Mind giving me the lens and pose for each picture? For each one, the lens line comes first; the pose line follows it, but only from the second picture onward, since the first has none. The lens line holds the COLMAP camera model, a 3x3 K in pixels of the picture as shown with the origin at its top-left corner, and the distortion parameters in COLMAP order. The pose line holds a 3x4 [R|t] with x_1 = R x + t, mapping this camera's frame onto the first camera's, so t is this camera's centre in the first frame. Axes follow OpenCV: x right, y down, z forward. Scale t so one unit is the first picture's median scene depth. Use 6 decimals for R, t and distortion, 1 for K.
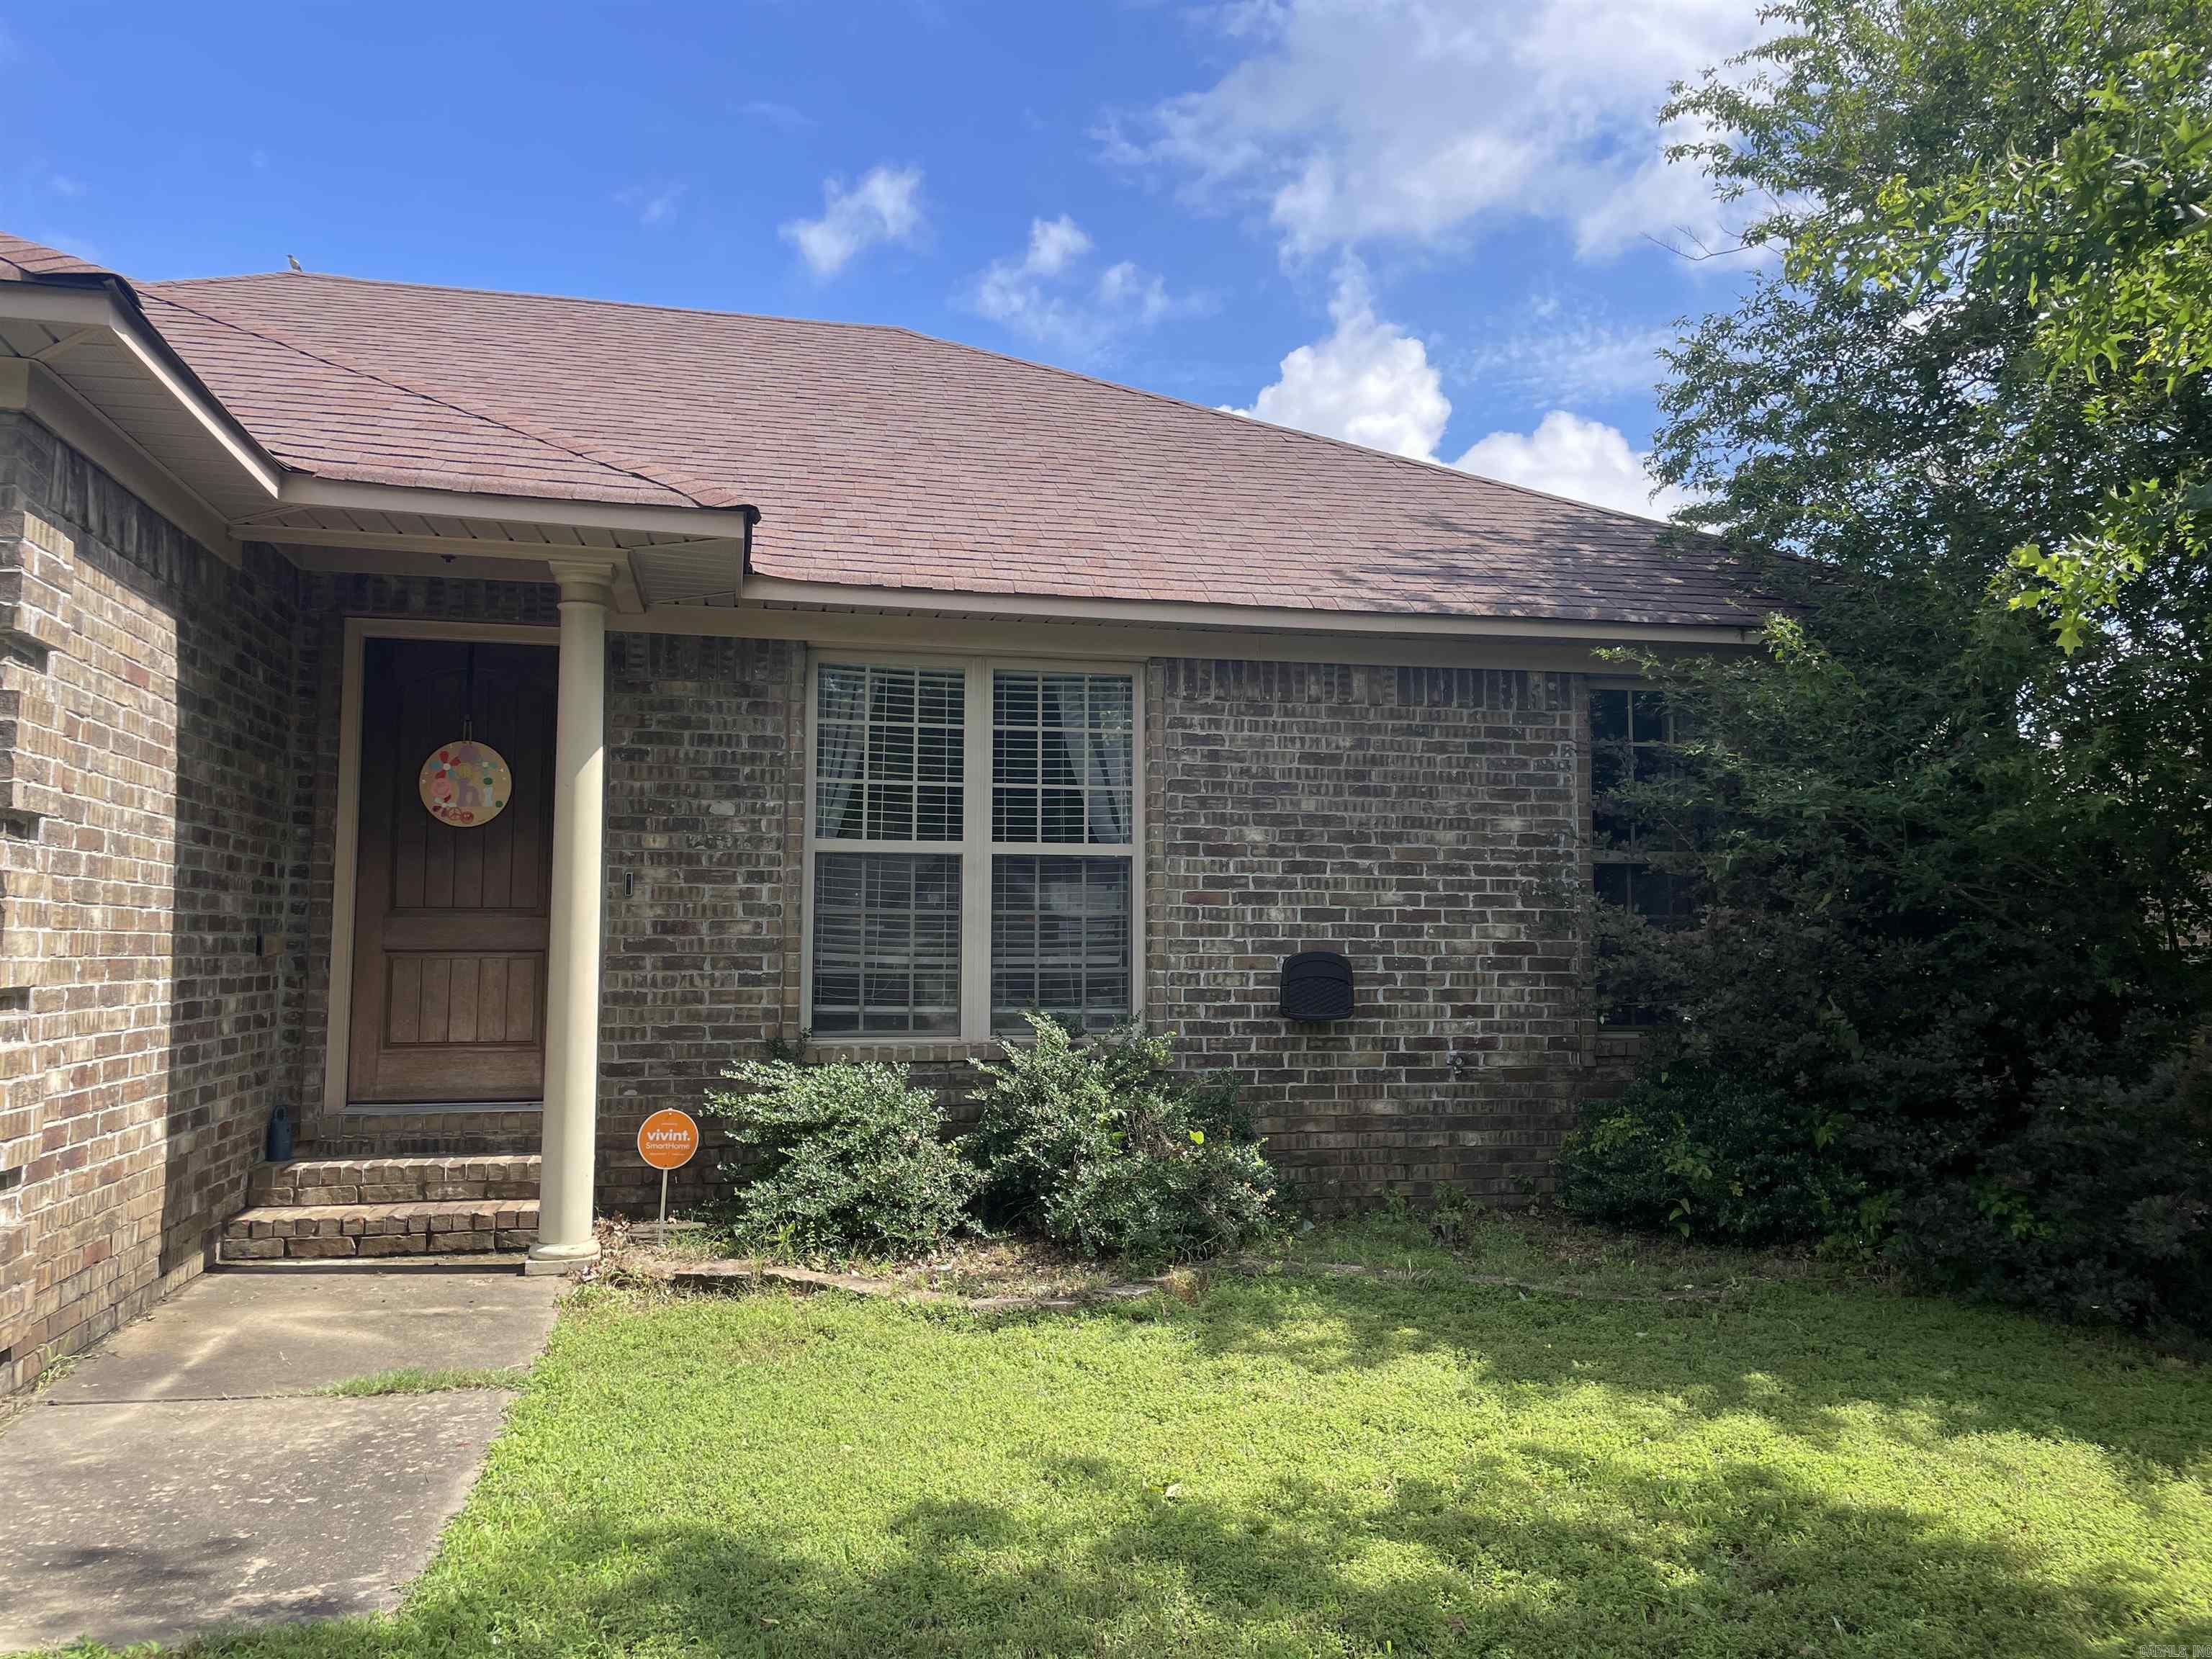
lens RADIAL K [[1696.6, 0, 1106.7], [0, 1696.6, 823.9], [0, 0, 1]] dist [0.102034, -0.092342]
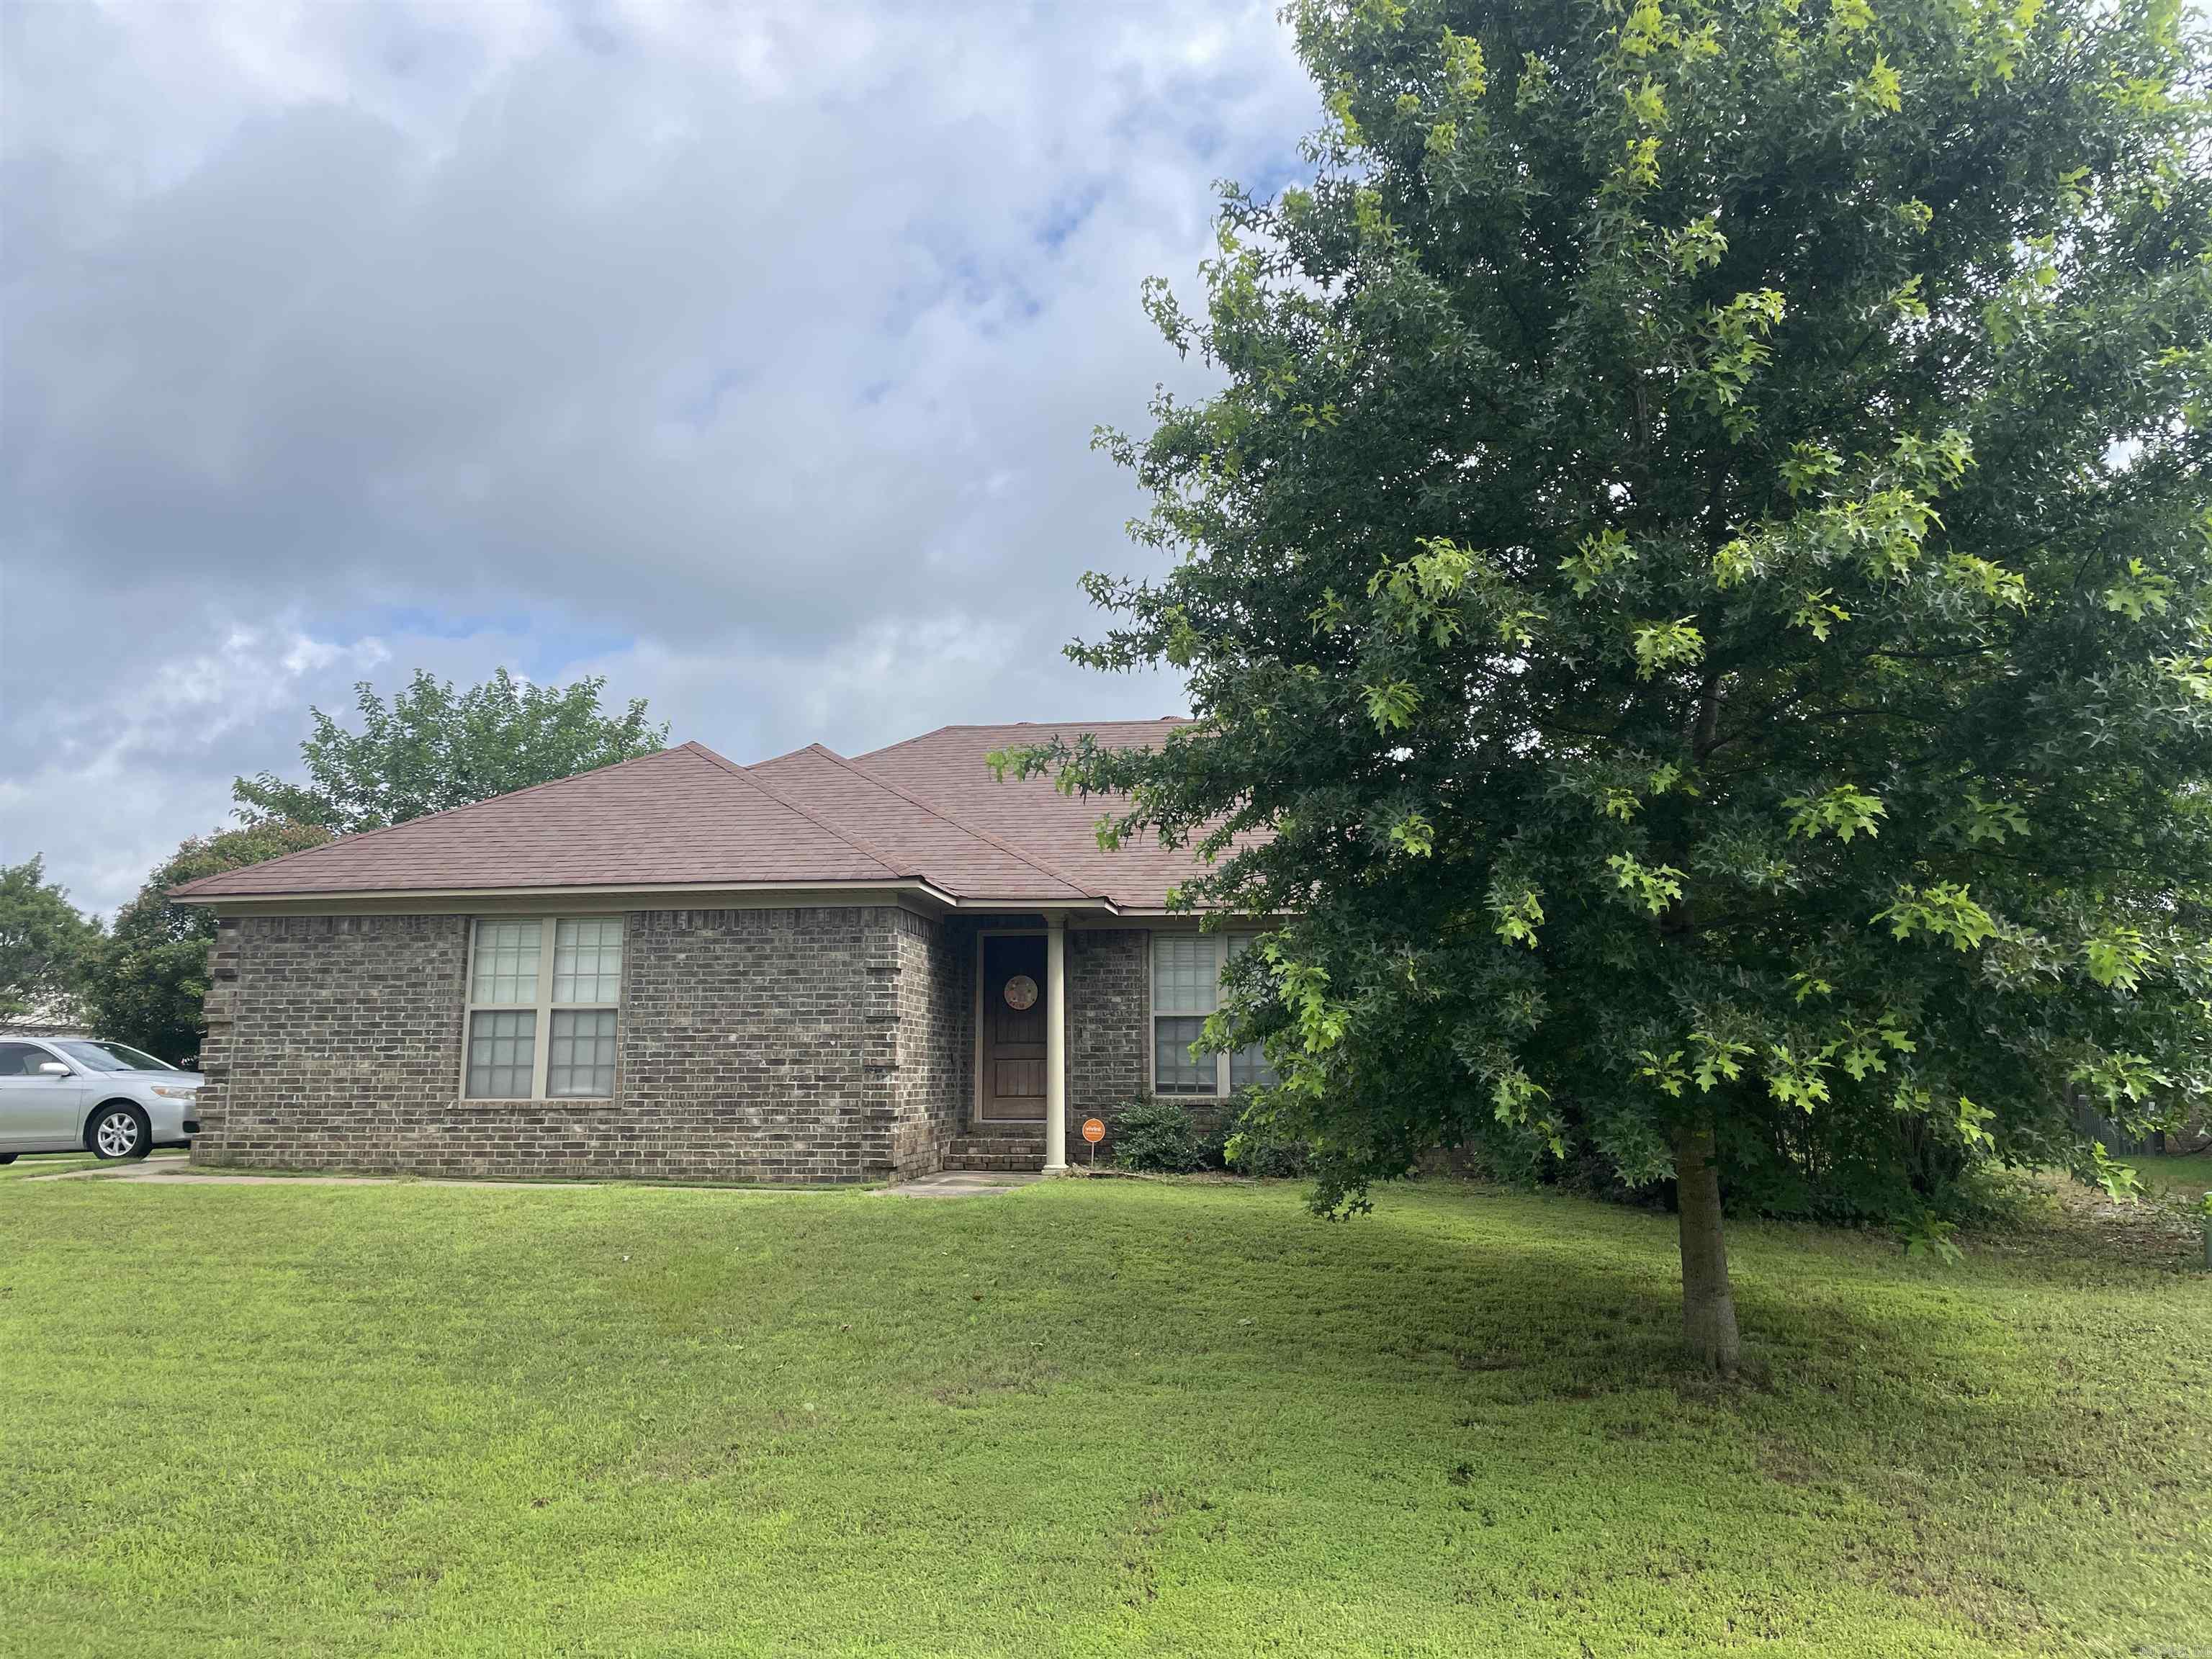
lens RADIAL K [[1696.6, 0, 1106.7], [0, 1696.6, 823.9], [0, 0, 1]] dist [0.102034, -0.092342]
pose [[0.941529, -0.059835, -0.331575, 0.662169], [0.033477, 0.995849, -0.084646, -0.061414], [0.335264, 0.068597, 0.939624, -1.486855]]
